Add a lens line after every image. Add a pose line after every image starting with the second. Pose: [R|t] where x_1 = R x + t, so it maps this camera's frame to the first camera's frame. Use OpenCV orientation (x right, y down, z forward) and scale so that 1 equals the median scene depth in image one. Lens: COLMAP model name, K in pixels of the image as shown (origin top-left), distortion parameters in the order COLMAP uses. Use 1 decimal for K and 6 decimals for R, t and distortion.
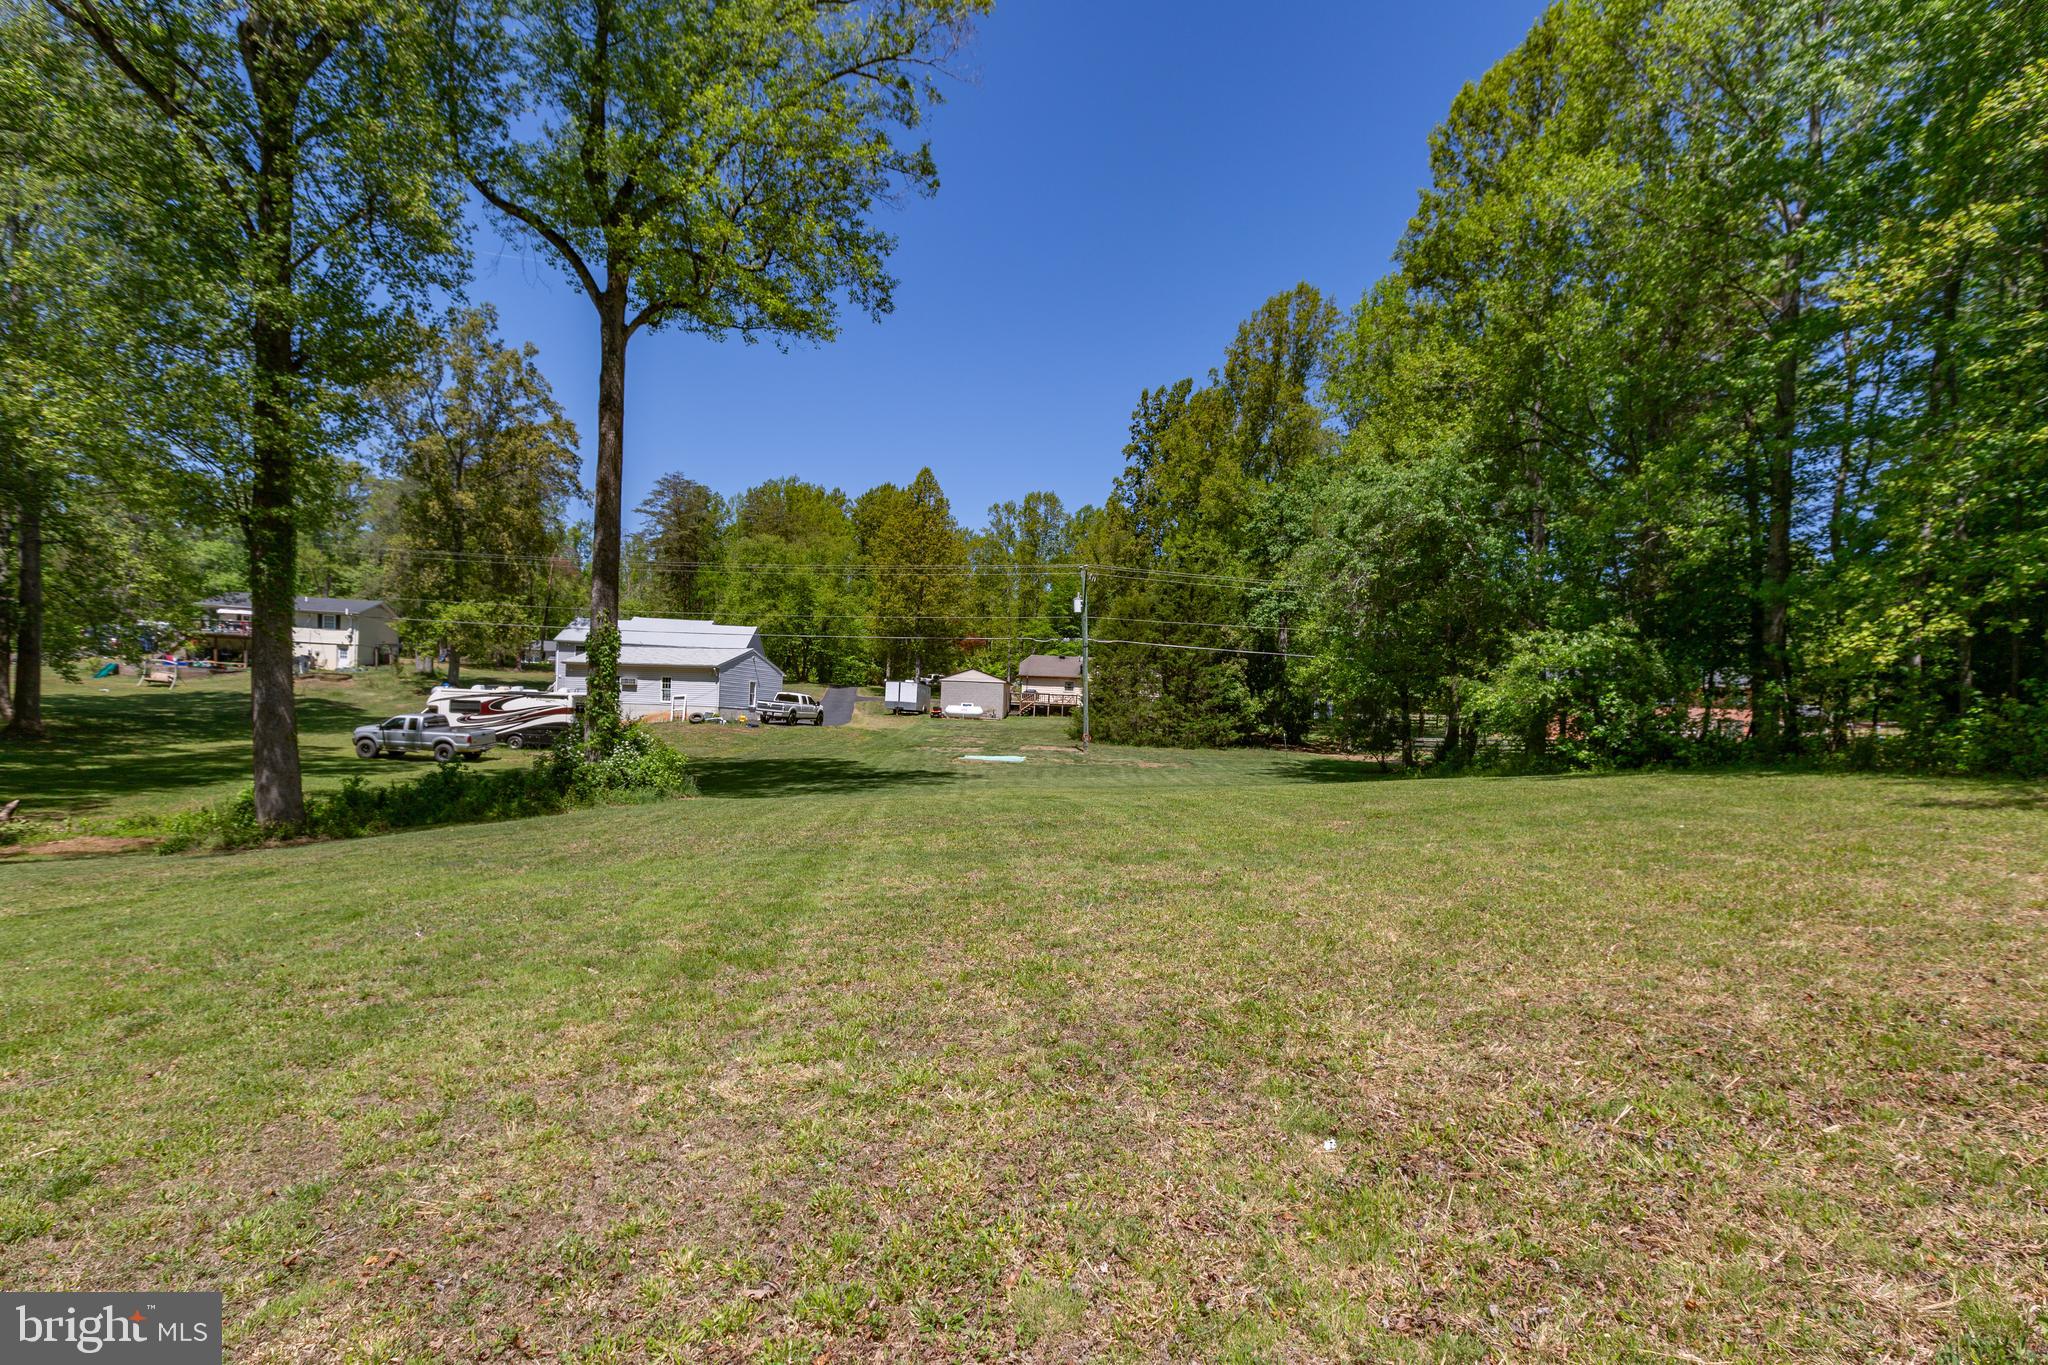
lens RADIAL K [[969.6, 0, 1024.2], [0, 969.6, 779.5], [0, 0, 1]] dist [-0.001362, -0.000099]
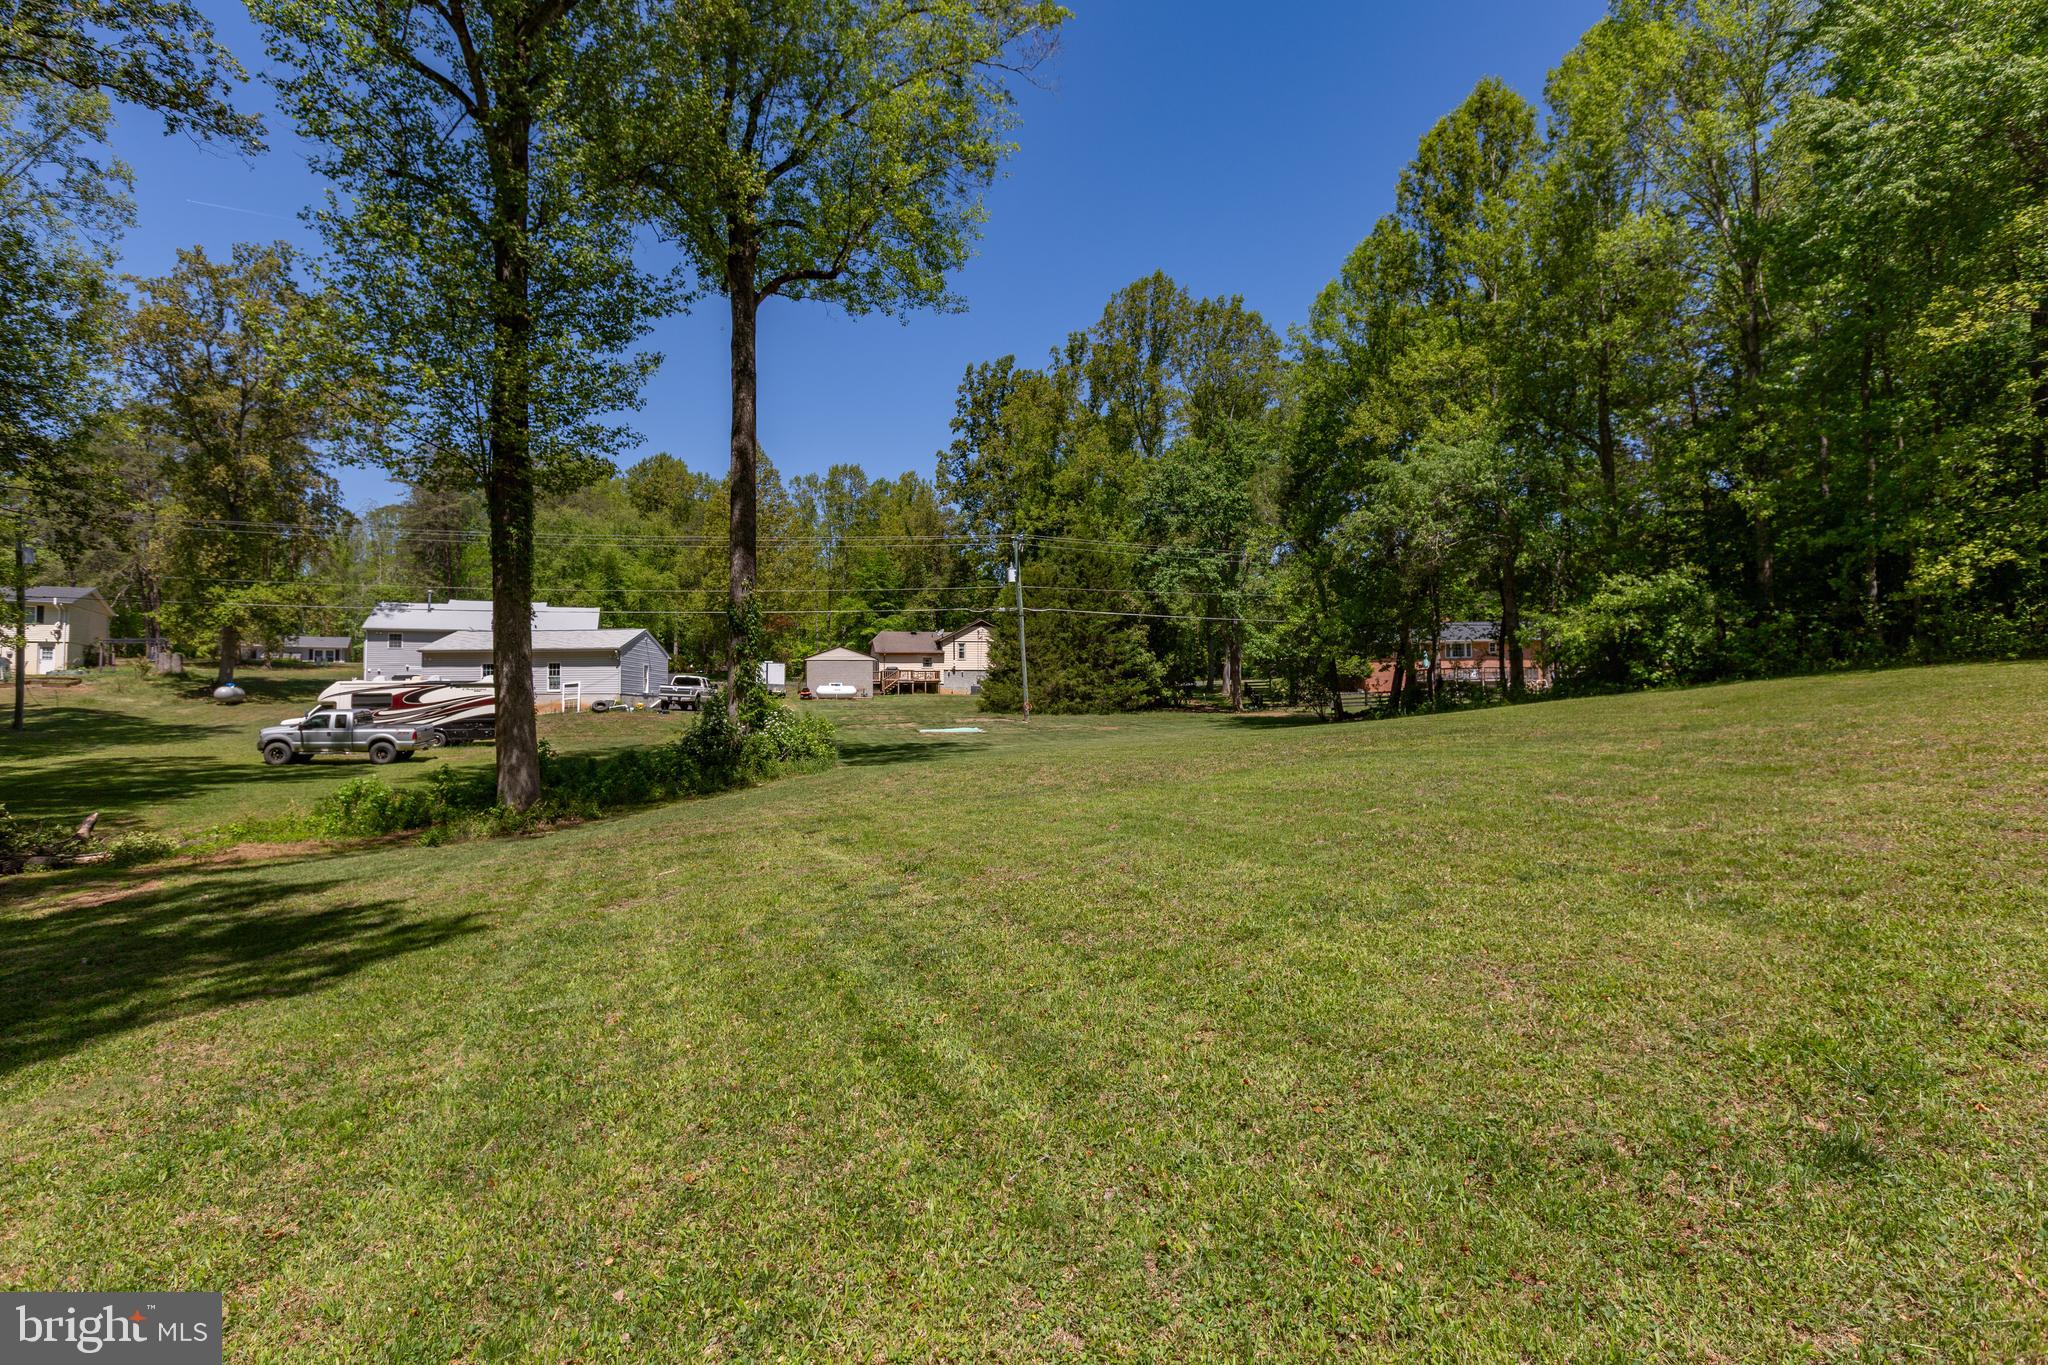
lens RADIAL K [[1035.7, 0, 1024.0], [0, 1035.7, 682.5], [0, 0, 1]] dist [0.013566, -0.000385]
pose [[0.967975, -0.043334, 0.247279, -0.171647], [0.063556, 0.995202, -0.074390, 0.009604], [-0.242868, 0.087724, 0.966085, -0.023454]]
